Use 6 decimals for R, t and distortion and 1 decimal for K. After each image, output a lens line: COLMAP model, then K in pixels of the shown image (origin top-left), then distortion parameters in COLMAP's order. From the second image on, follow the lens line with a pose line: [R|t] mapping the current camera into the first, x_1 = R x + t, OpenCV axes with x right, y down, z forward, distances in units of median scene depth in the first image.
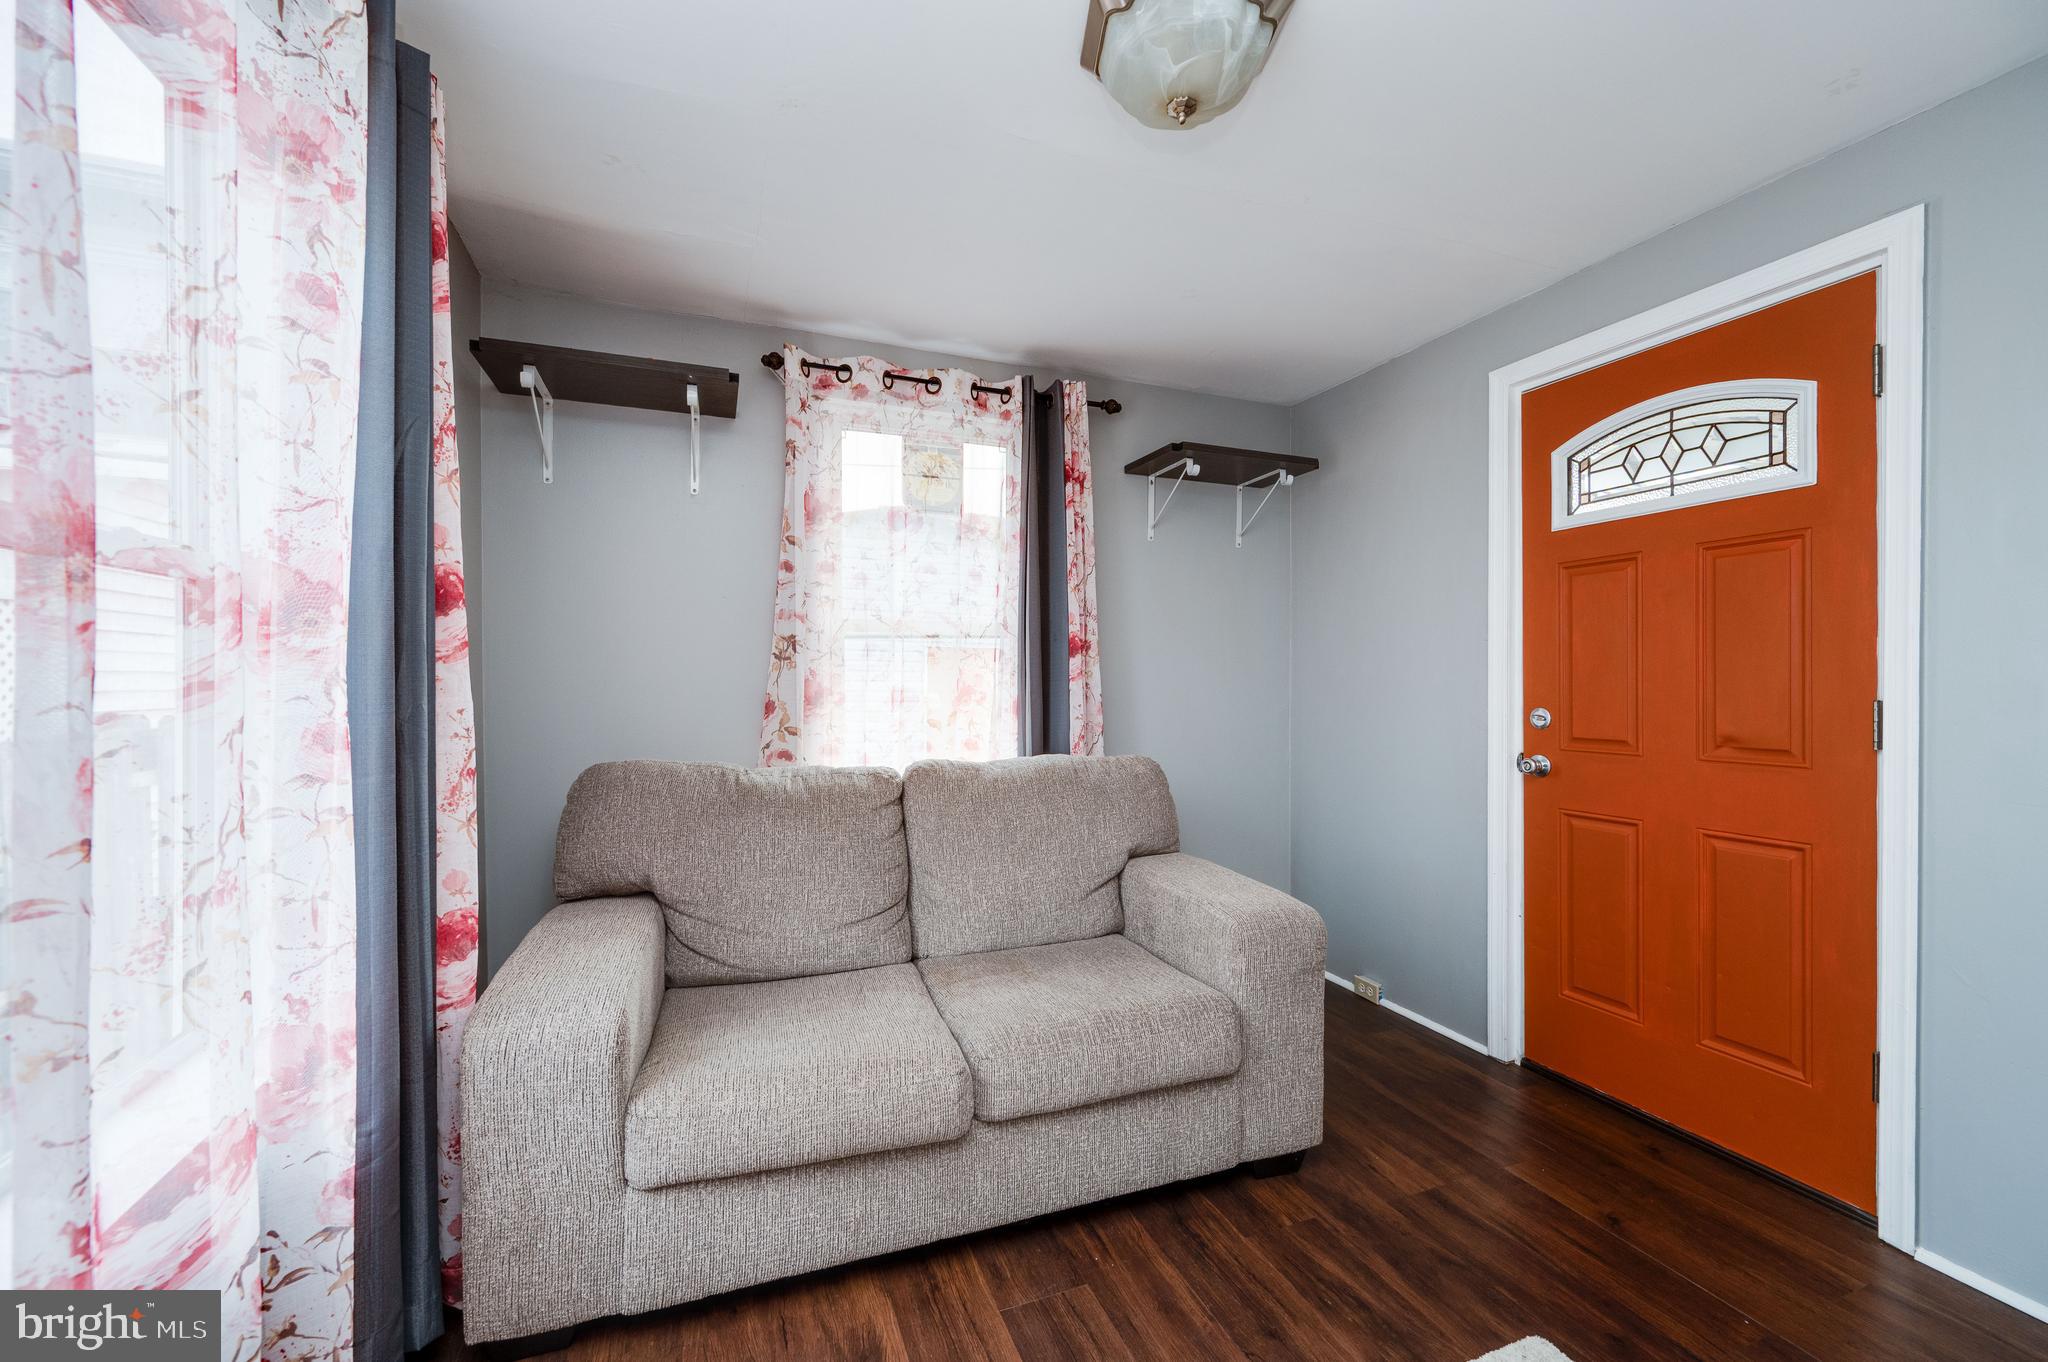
lens RADIAL K [[826.8, 0, 1024.0], [0, 826.8, 681.0], [0, 0, 1]] dist [-0.000943, -0.000060]
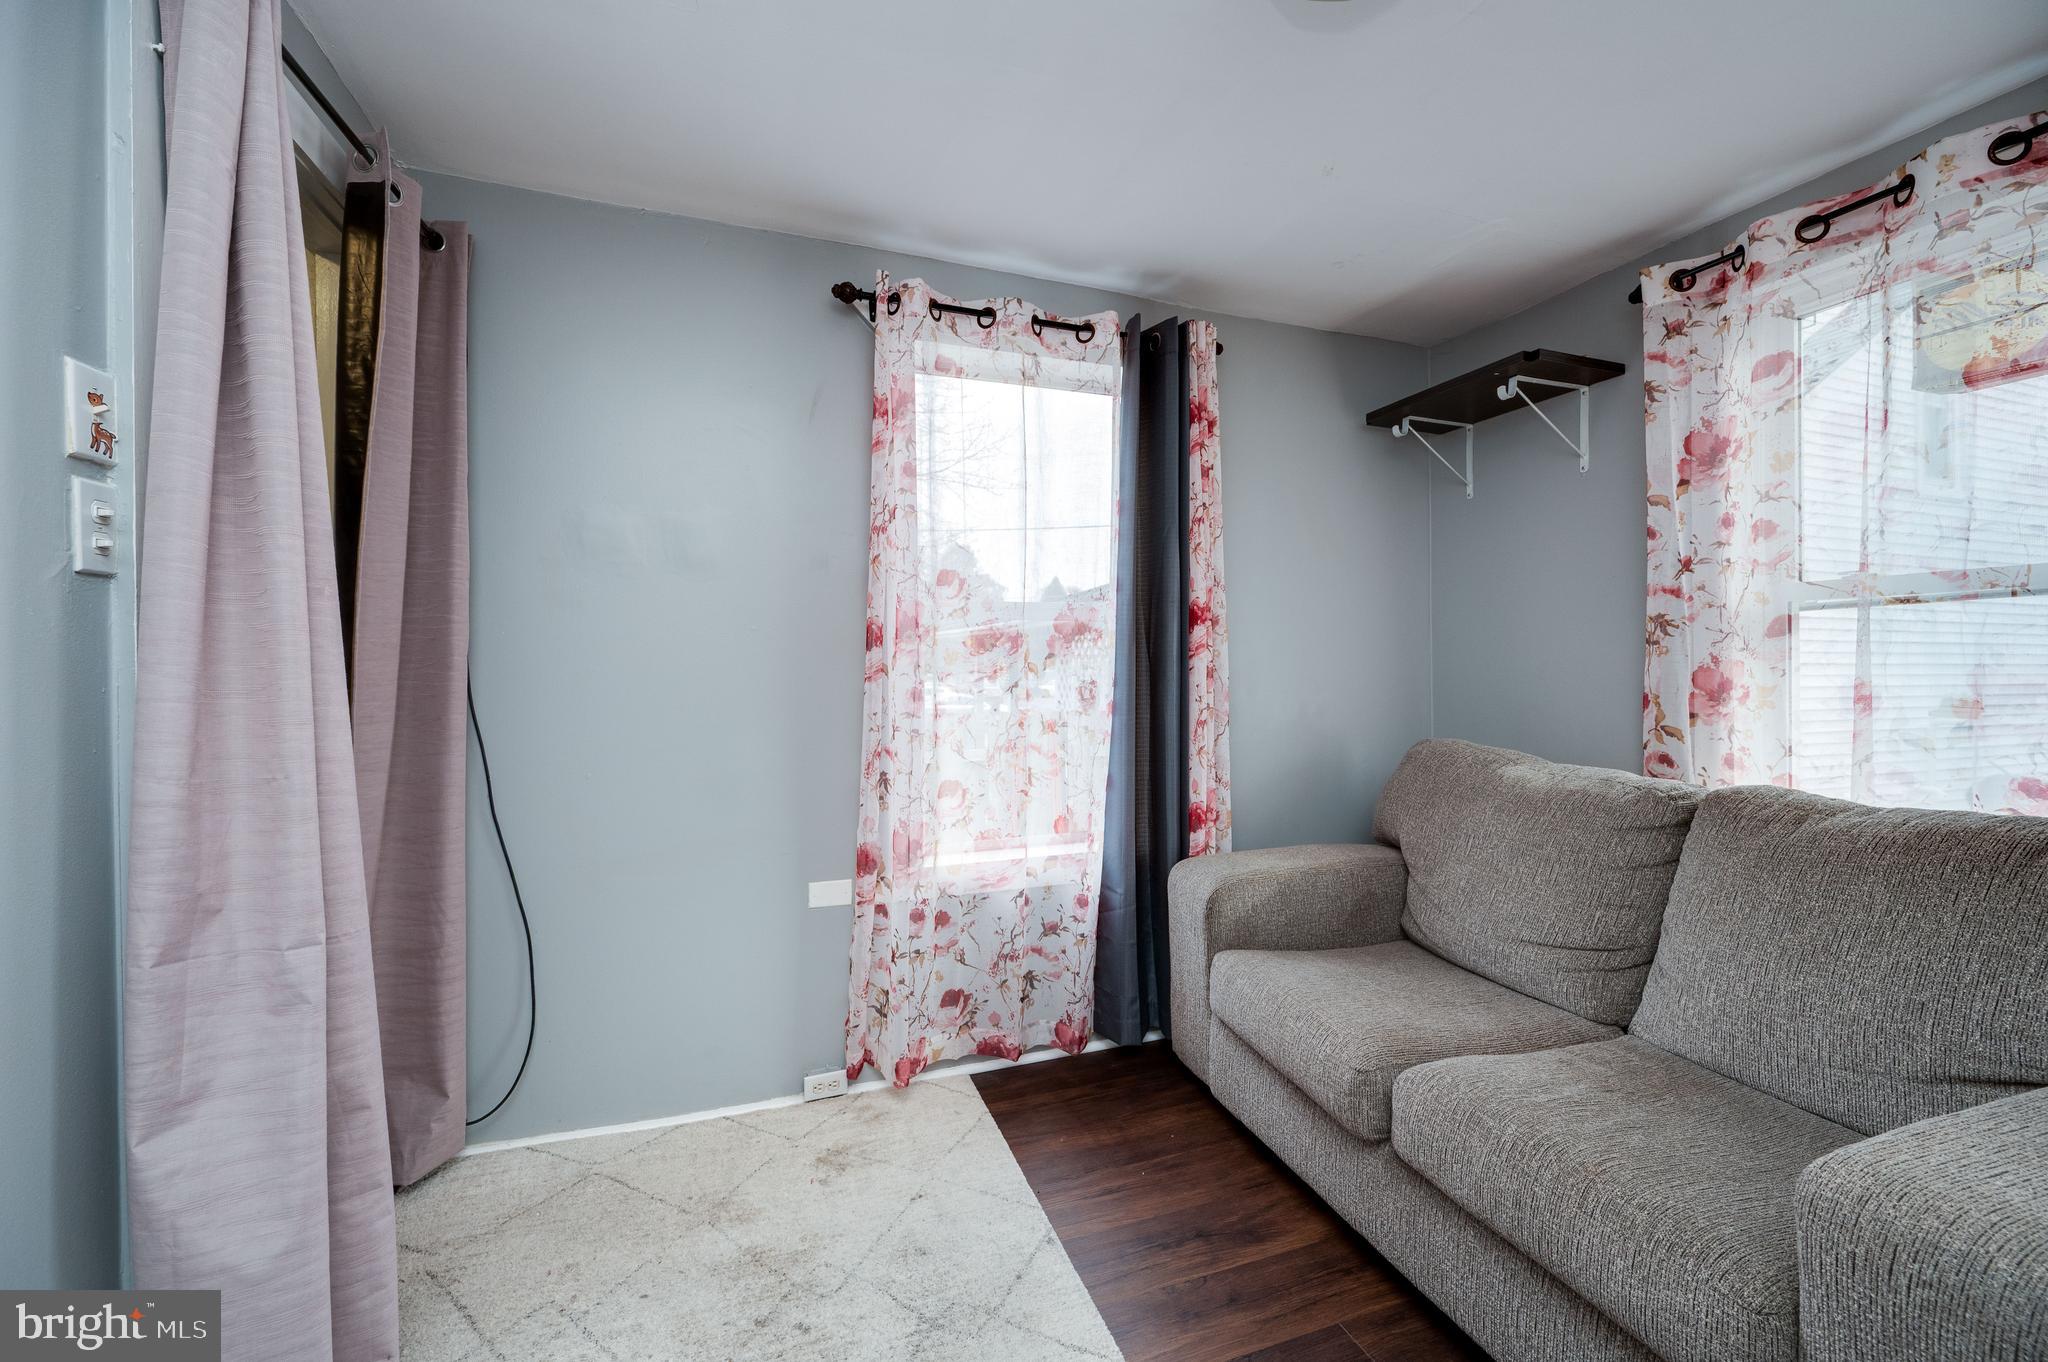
lens RADIAL K [[805.4, 0, 1021.0], [0, 805.4, 669.2], [0, 0, 1]] dist [-0.001052, -0.000127]
pose [[-0.024629, 0.001352, -0.999696, 0.541317], [-0.002915, 0.999995, 0.001425, -0.000111], [0.999692, 0.002950, -0.024625, 0.383523]]
